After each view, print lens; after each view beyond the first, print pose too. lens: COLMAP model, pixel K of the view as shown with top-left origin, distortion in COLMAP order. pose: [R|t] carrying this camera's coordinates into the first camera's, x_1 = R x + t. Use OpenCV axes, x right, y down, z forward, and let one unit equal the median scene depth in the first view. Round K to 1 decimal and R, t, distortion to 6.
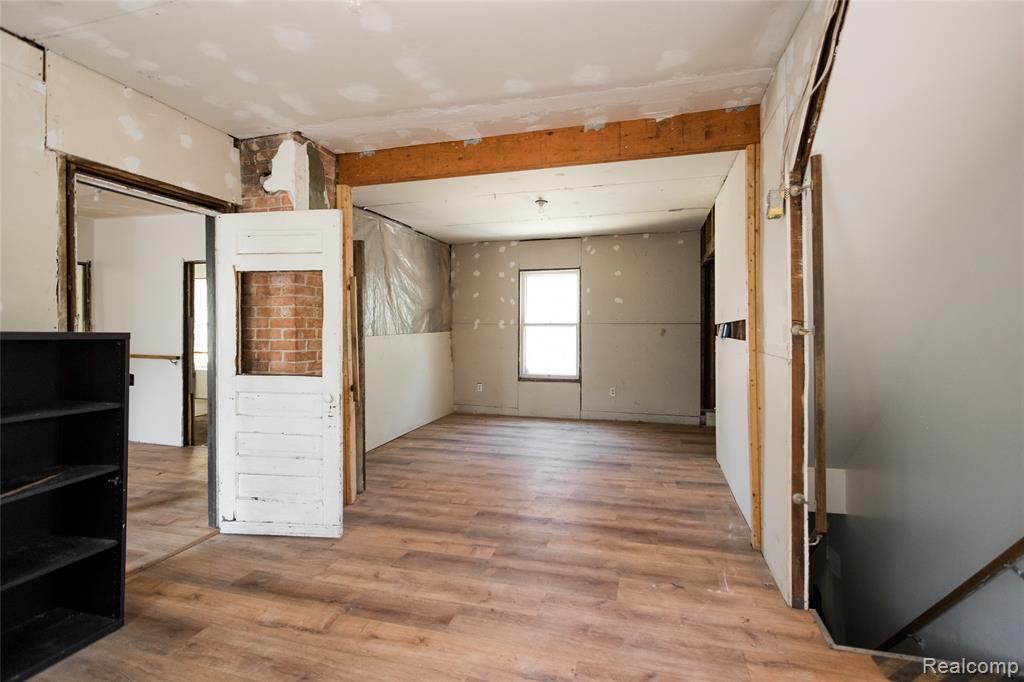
lens RADIAL K [[471.6, 0, 511.0], [0, 471.6, 325.6], [0, 0, 1]] dist [0.013065, 0.000324]
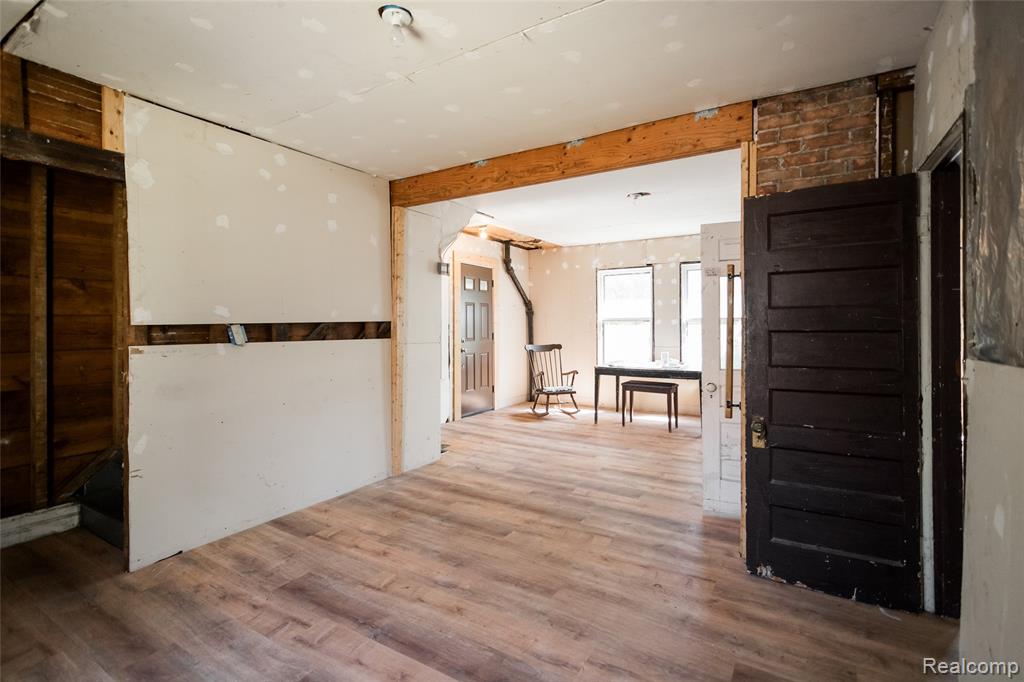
lens RADIAL K [[486.1, 0, 513.0], [0, 486.1, 325.8], [0, 0, 1]] dist [-0.000425, 0.000149]
pose [[-0.965024, 0.005337, 0.262108, -0.105116], [0.004777, 0.999985, -0.002772, 0.001464], [-0.262119, -0.001423, -0.965035, 1.056513]]
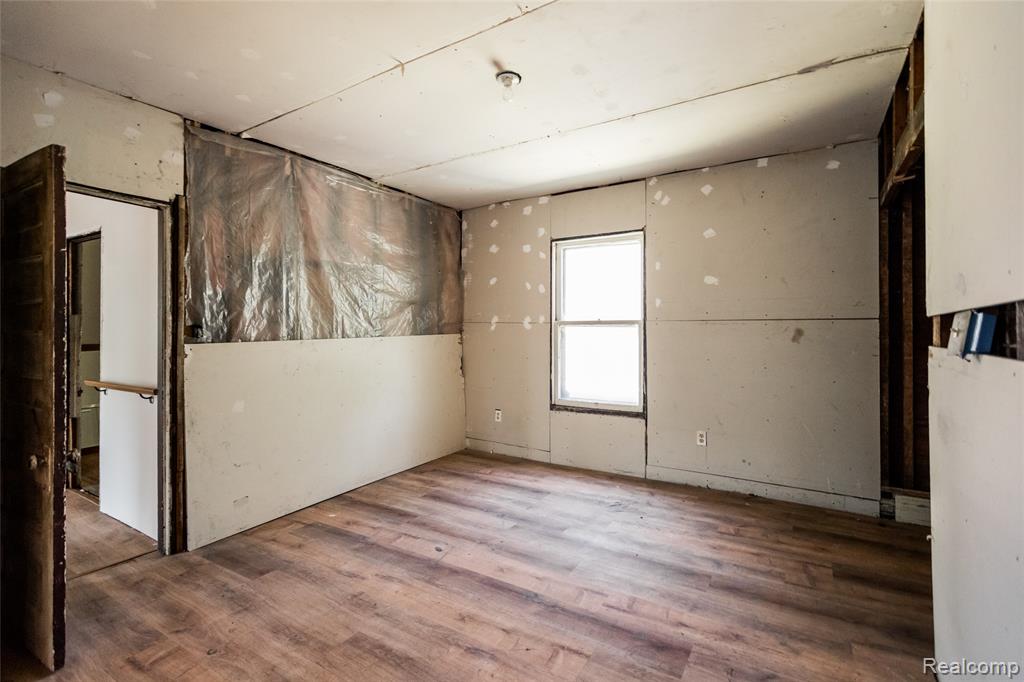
lens RADIAL K [[471.6, 0, 511.0], [0, 471.6, 325.6], [0, 0, 1]] dist [0.013065, 0.000324]
pose [[0.962880, -0.004659, -0.269890, 0.156139], [0.003464, 0.999982, -0.004906, 0.004557], [0.269908, 0.003789, 0.962879, 0.397550]]
